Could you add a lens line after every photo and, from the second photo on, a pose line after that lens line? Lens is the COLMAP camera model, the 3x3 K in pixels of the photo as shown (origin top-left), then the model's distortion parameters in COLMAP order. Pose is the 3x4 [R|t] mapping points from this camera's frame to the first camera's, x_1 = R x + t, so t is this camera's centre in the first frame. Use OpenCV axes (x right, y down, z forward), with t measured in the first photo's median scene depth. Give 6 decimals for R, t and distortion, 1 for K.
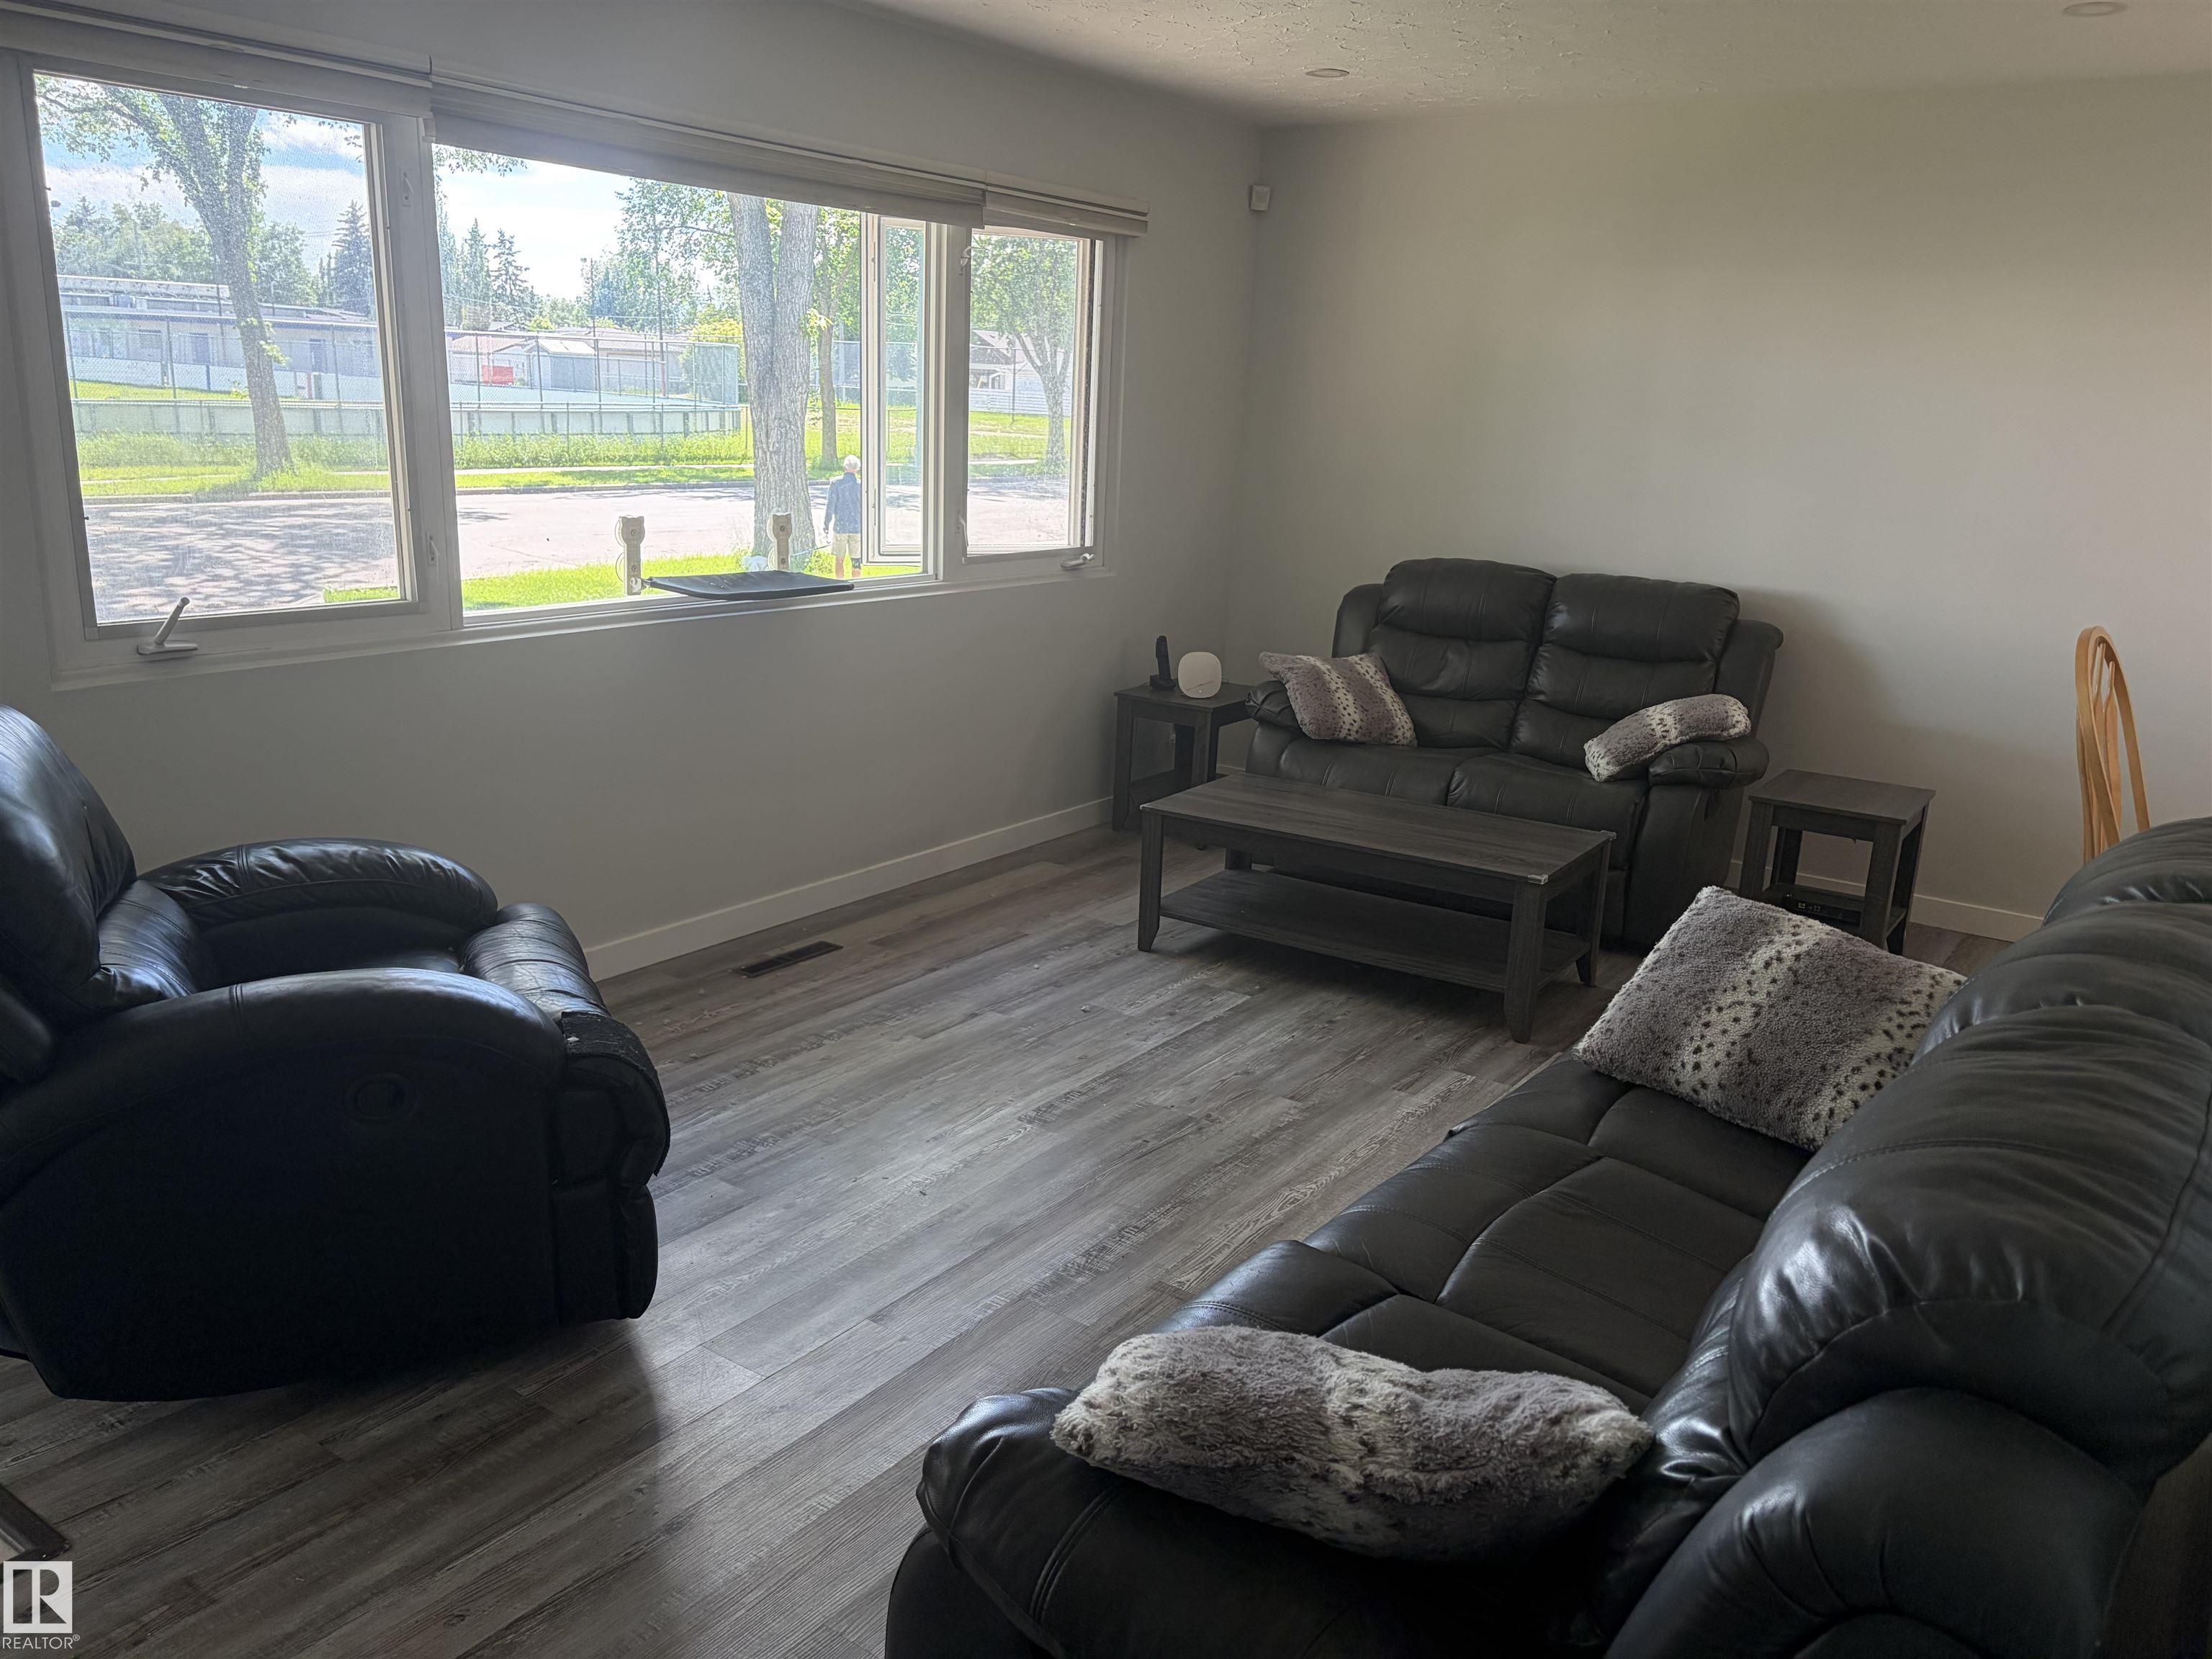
lens RADIAL K [[1671.7, 0, 1117.4], [0, 1671.7, 824.4], [0, 0, 1]] dist [0.054237, -0.057388]
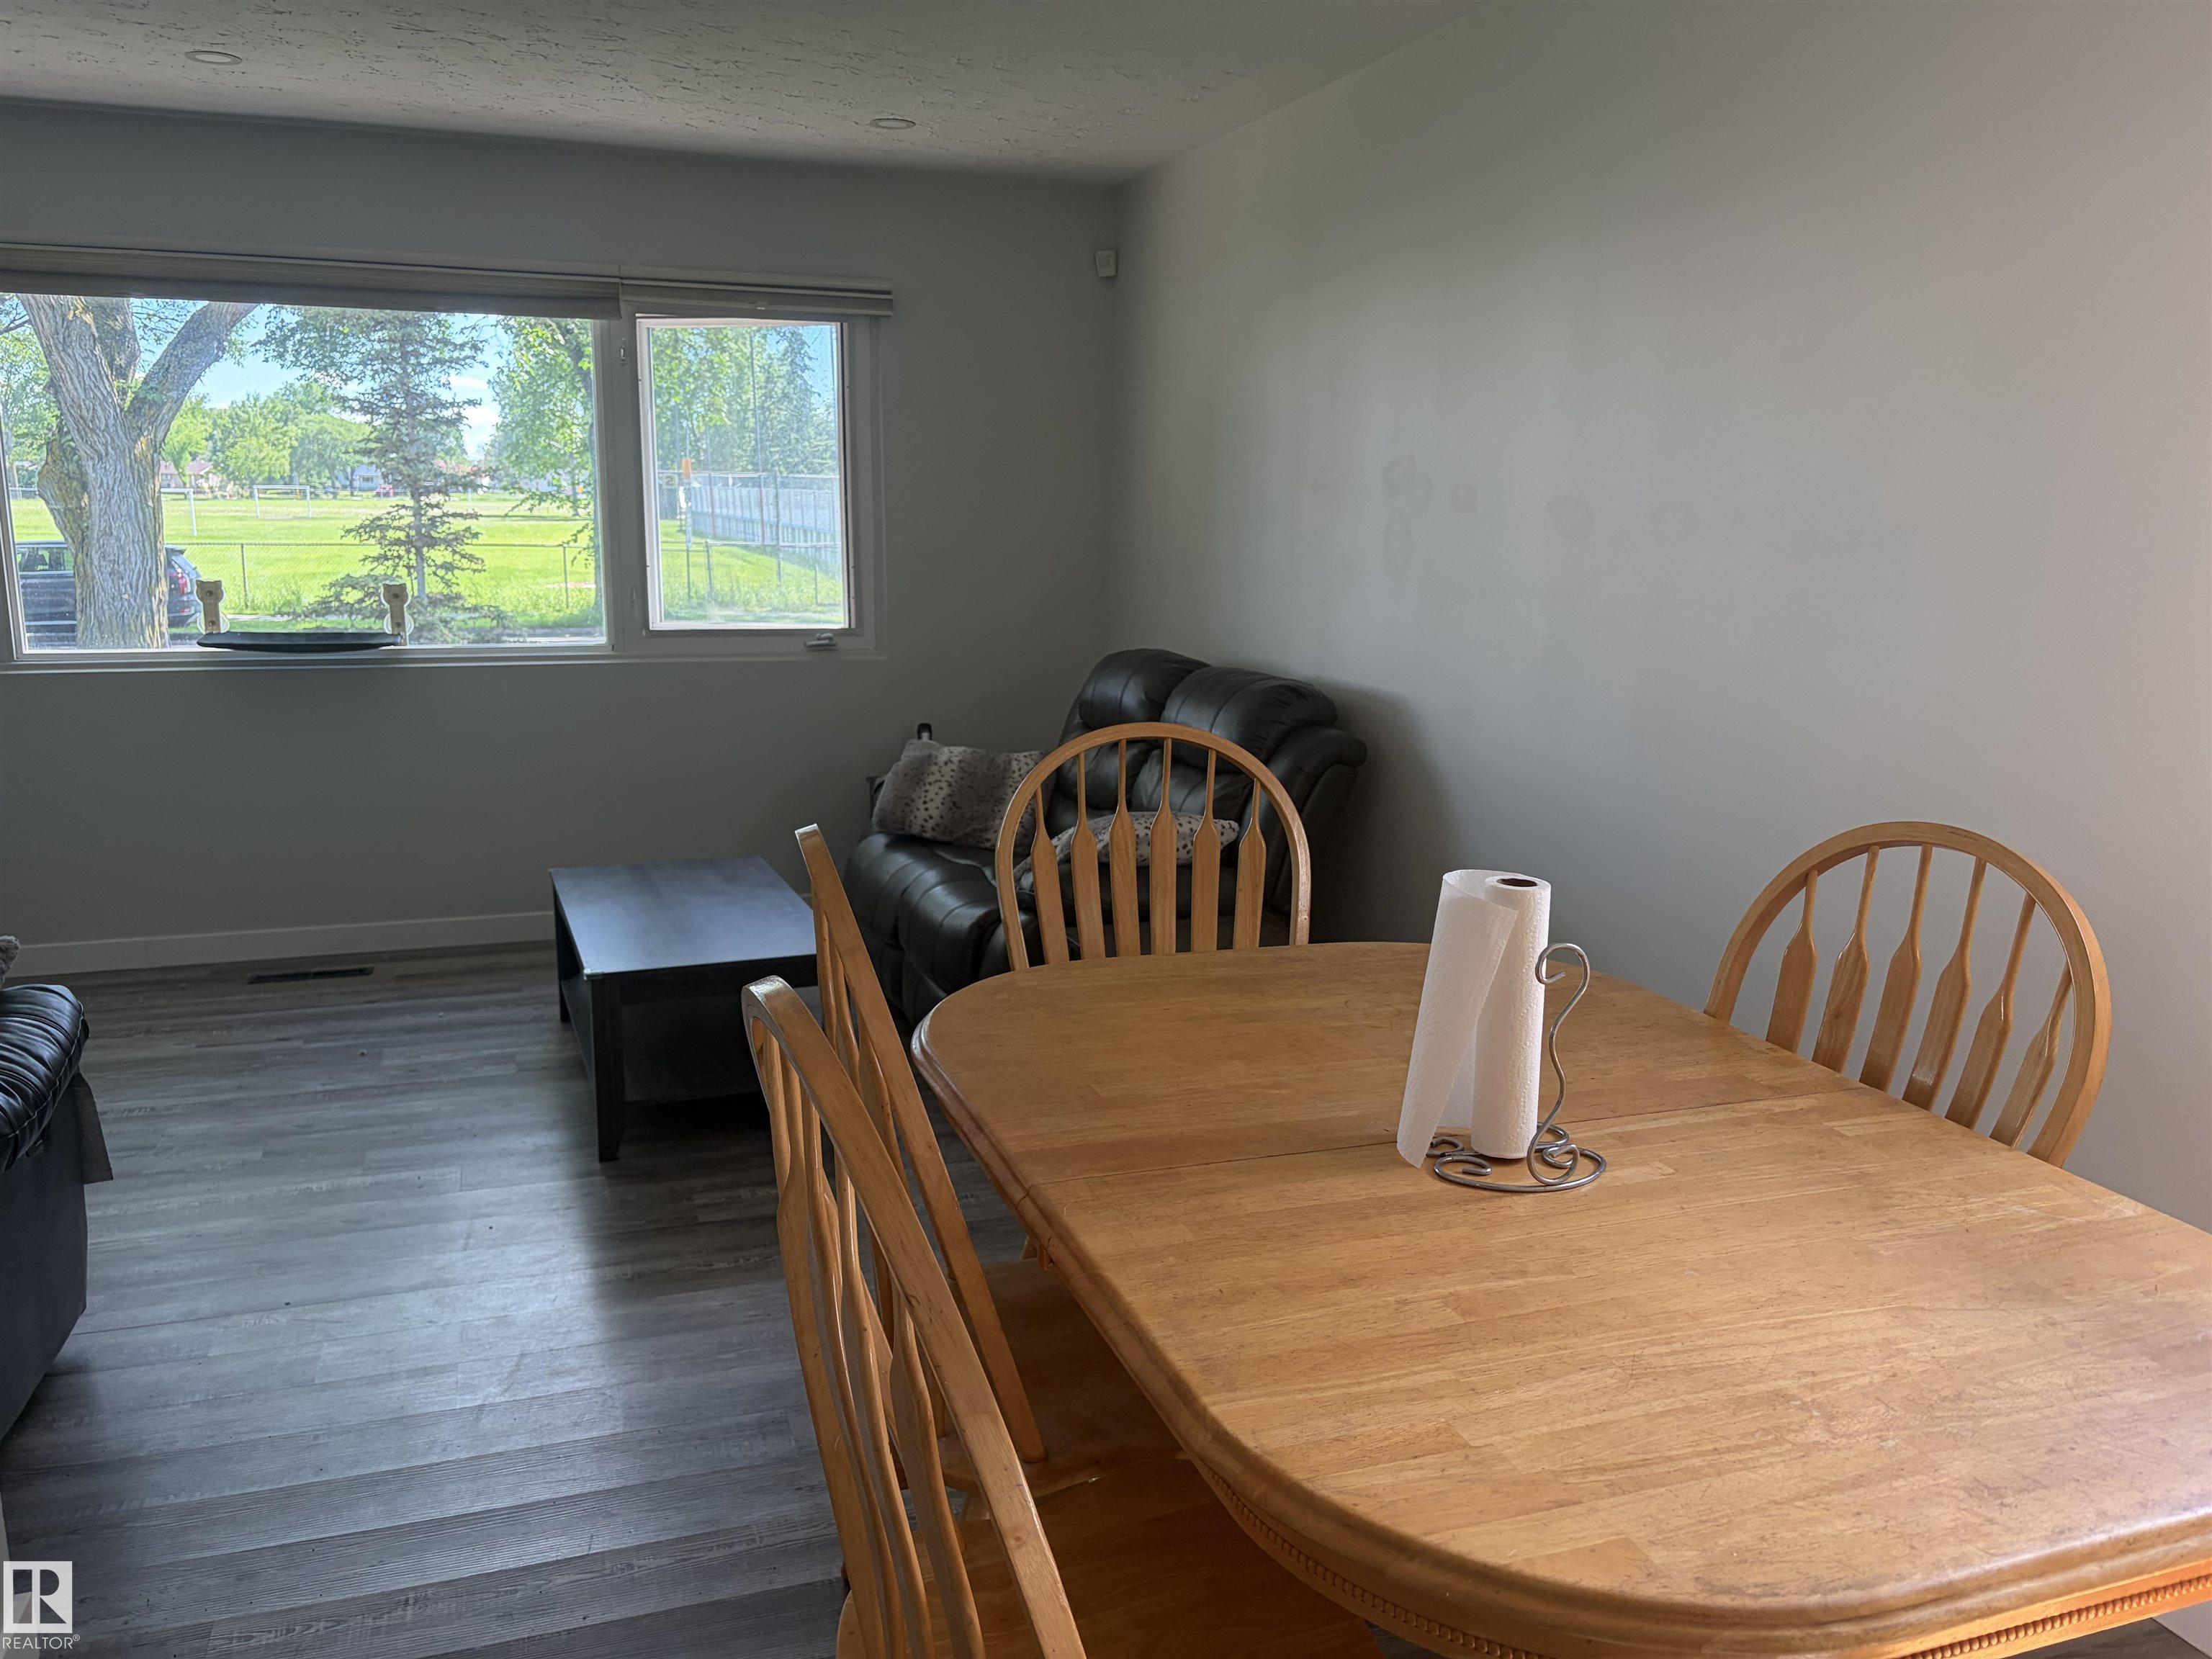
lens RADIAL K [[1671.8, 0, 1106.0], [0, 1671.8, 829.5], [0, 0, 1]] dist [0.055762, -0.069491]
pose [[0.815319, 0.079272, -0.573560, 0.843296], [-0.123678, 0.991565, -0.038765, -0.036592], [0.565649, 0.102542, 0.818246, 0.362136]]
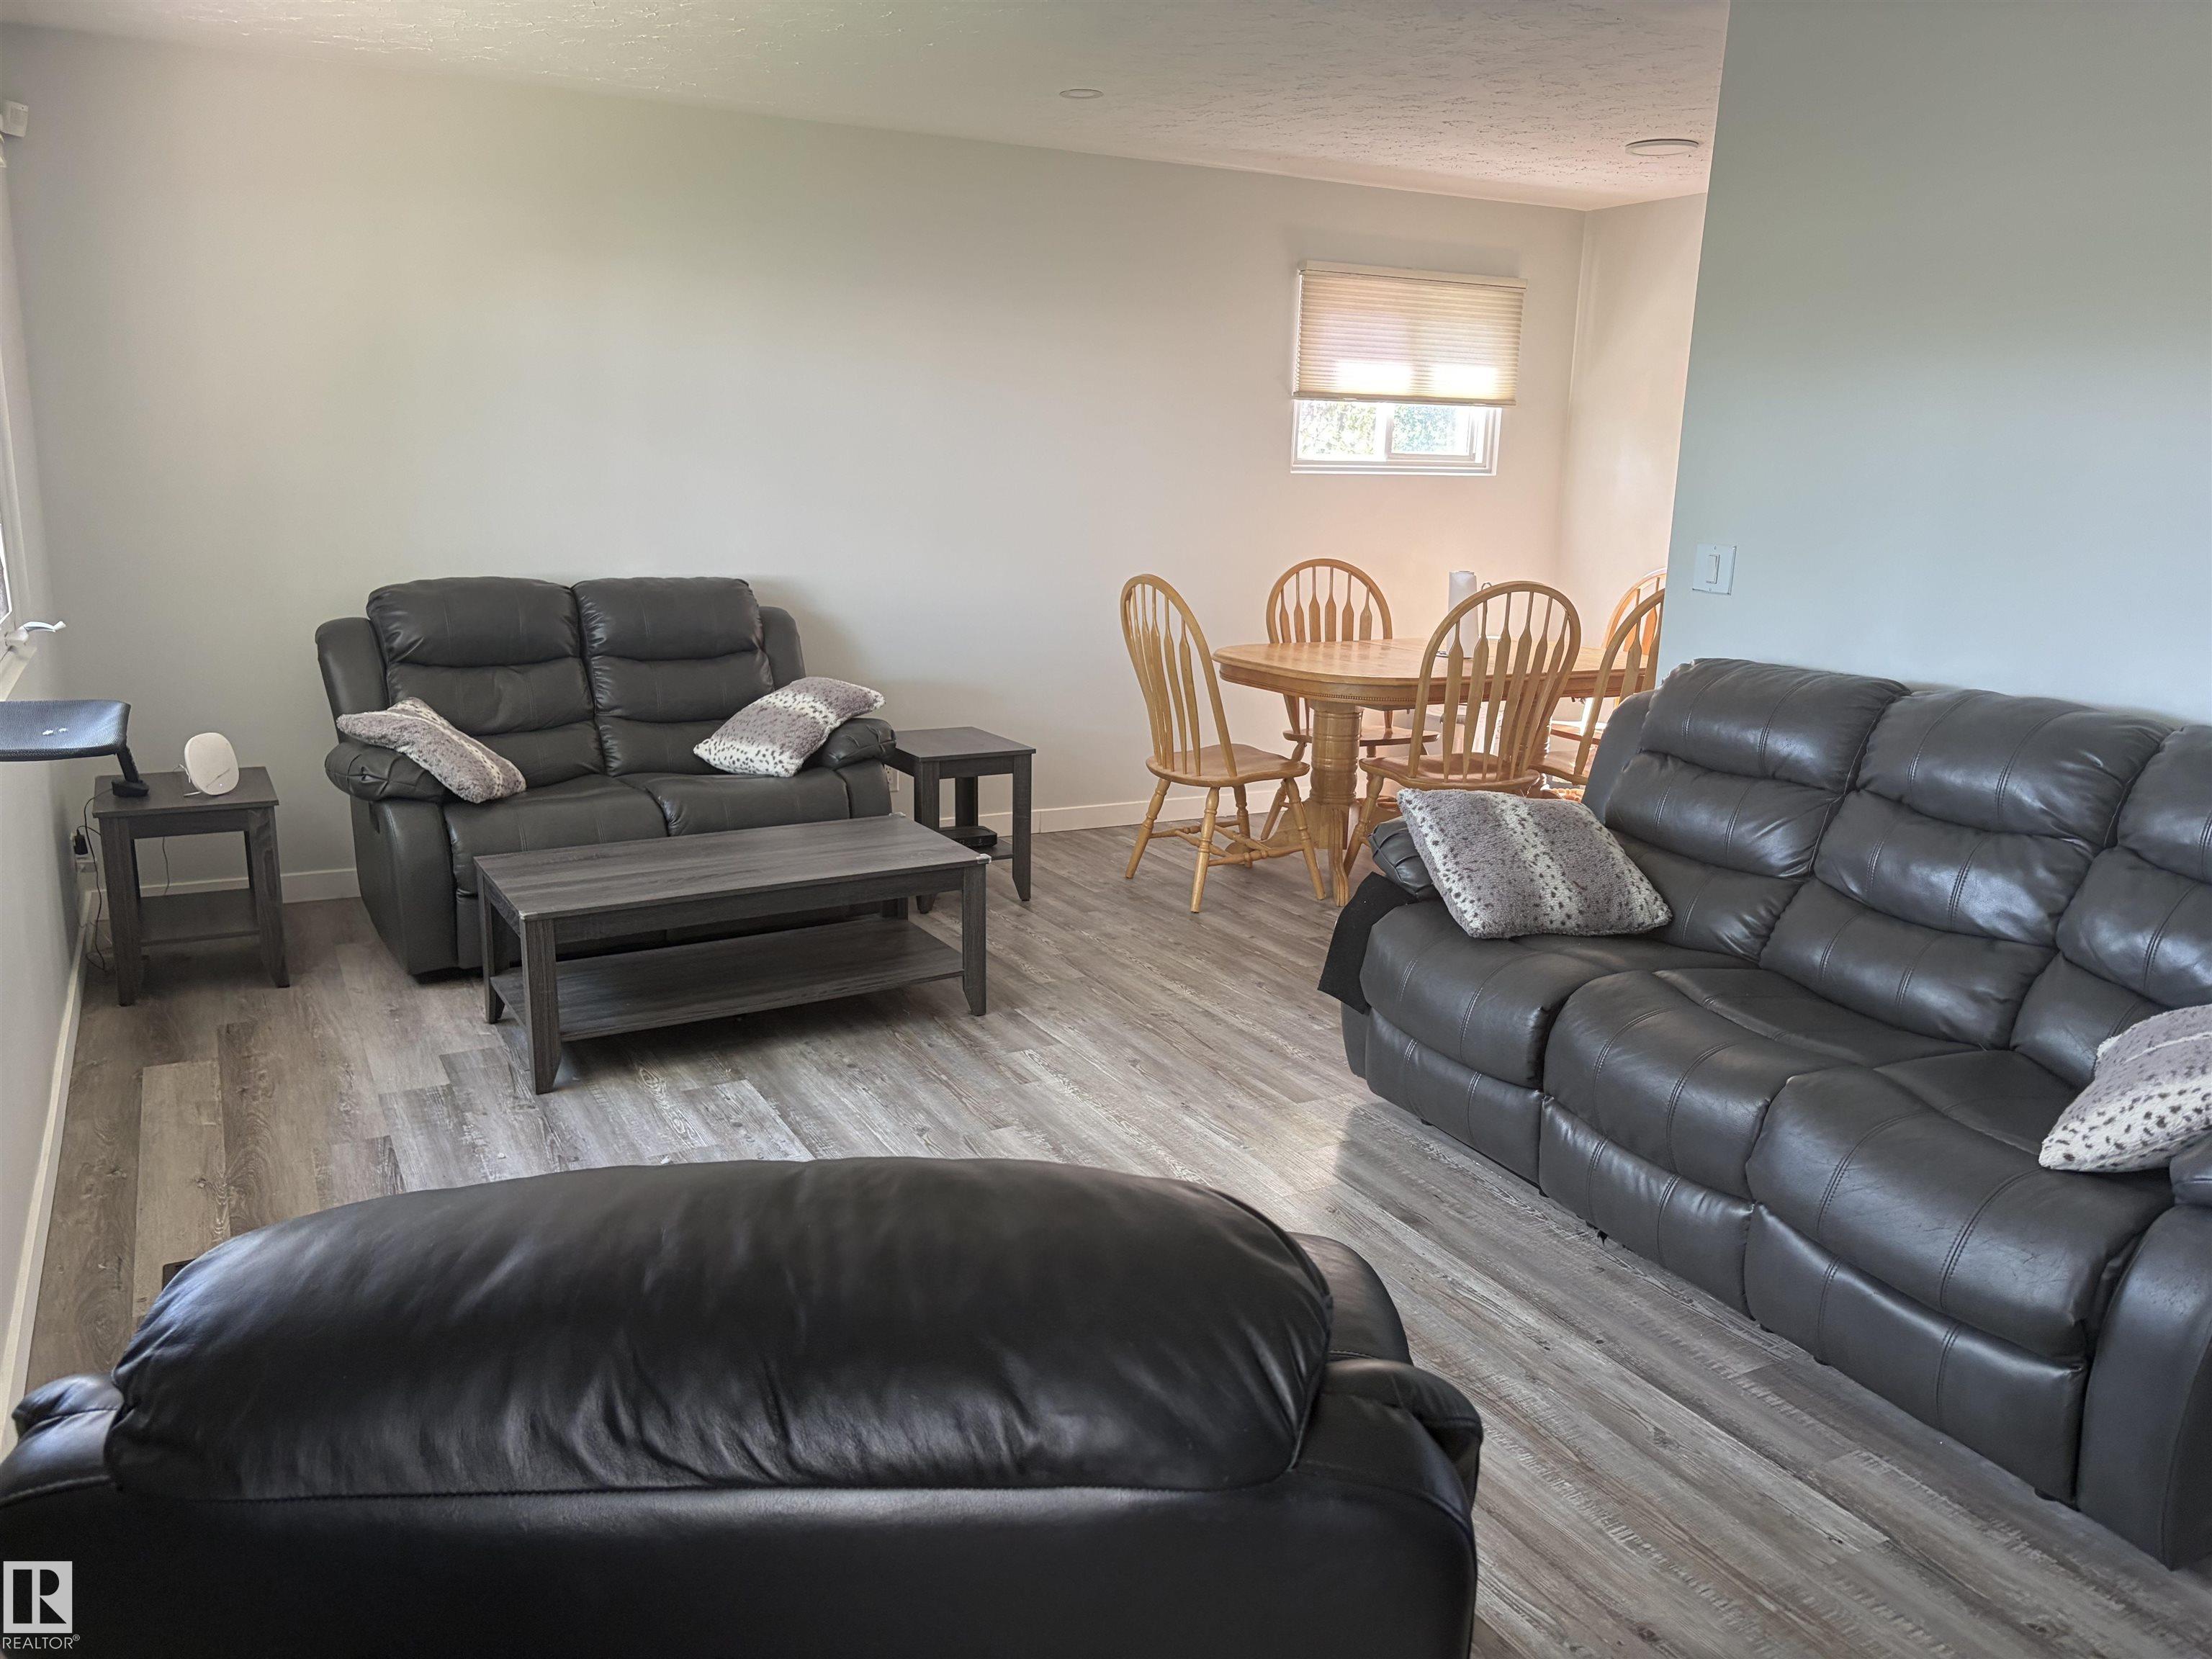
lens RADIAL K [[1671.7, 0, 1117.4], [0, 1671.7, 824.4], [0, 0, 1]] dist [0.054237, -0.057388]
pose [[0.438526, -0.231429, 0.868410, -0.540174], [0.216991, 0.964953, 0.147583, -0.109388], [-0.872130, 0.123719, 0.473375, 0.364052]]
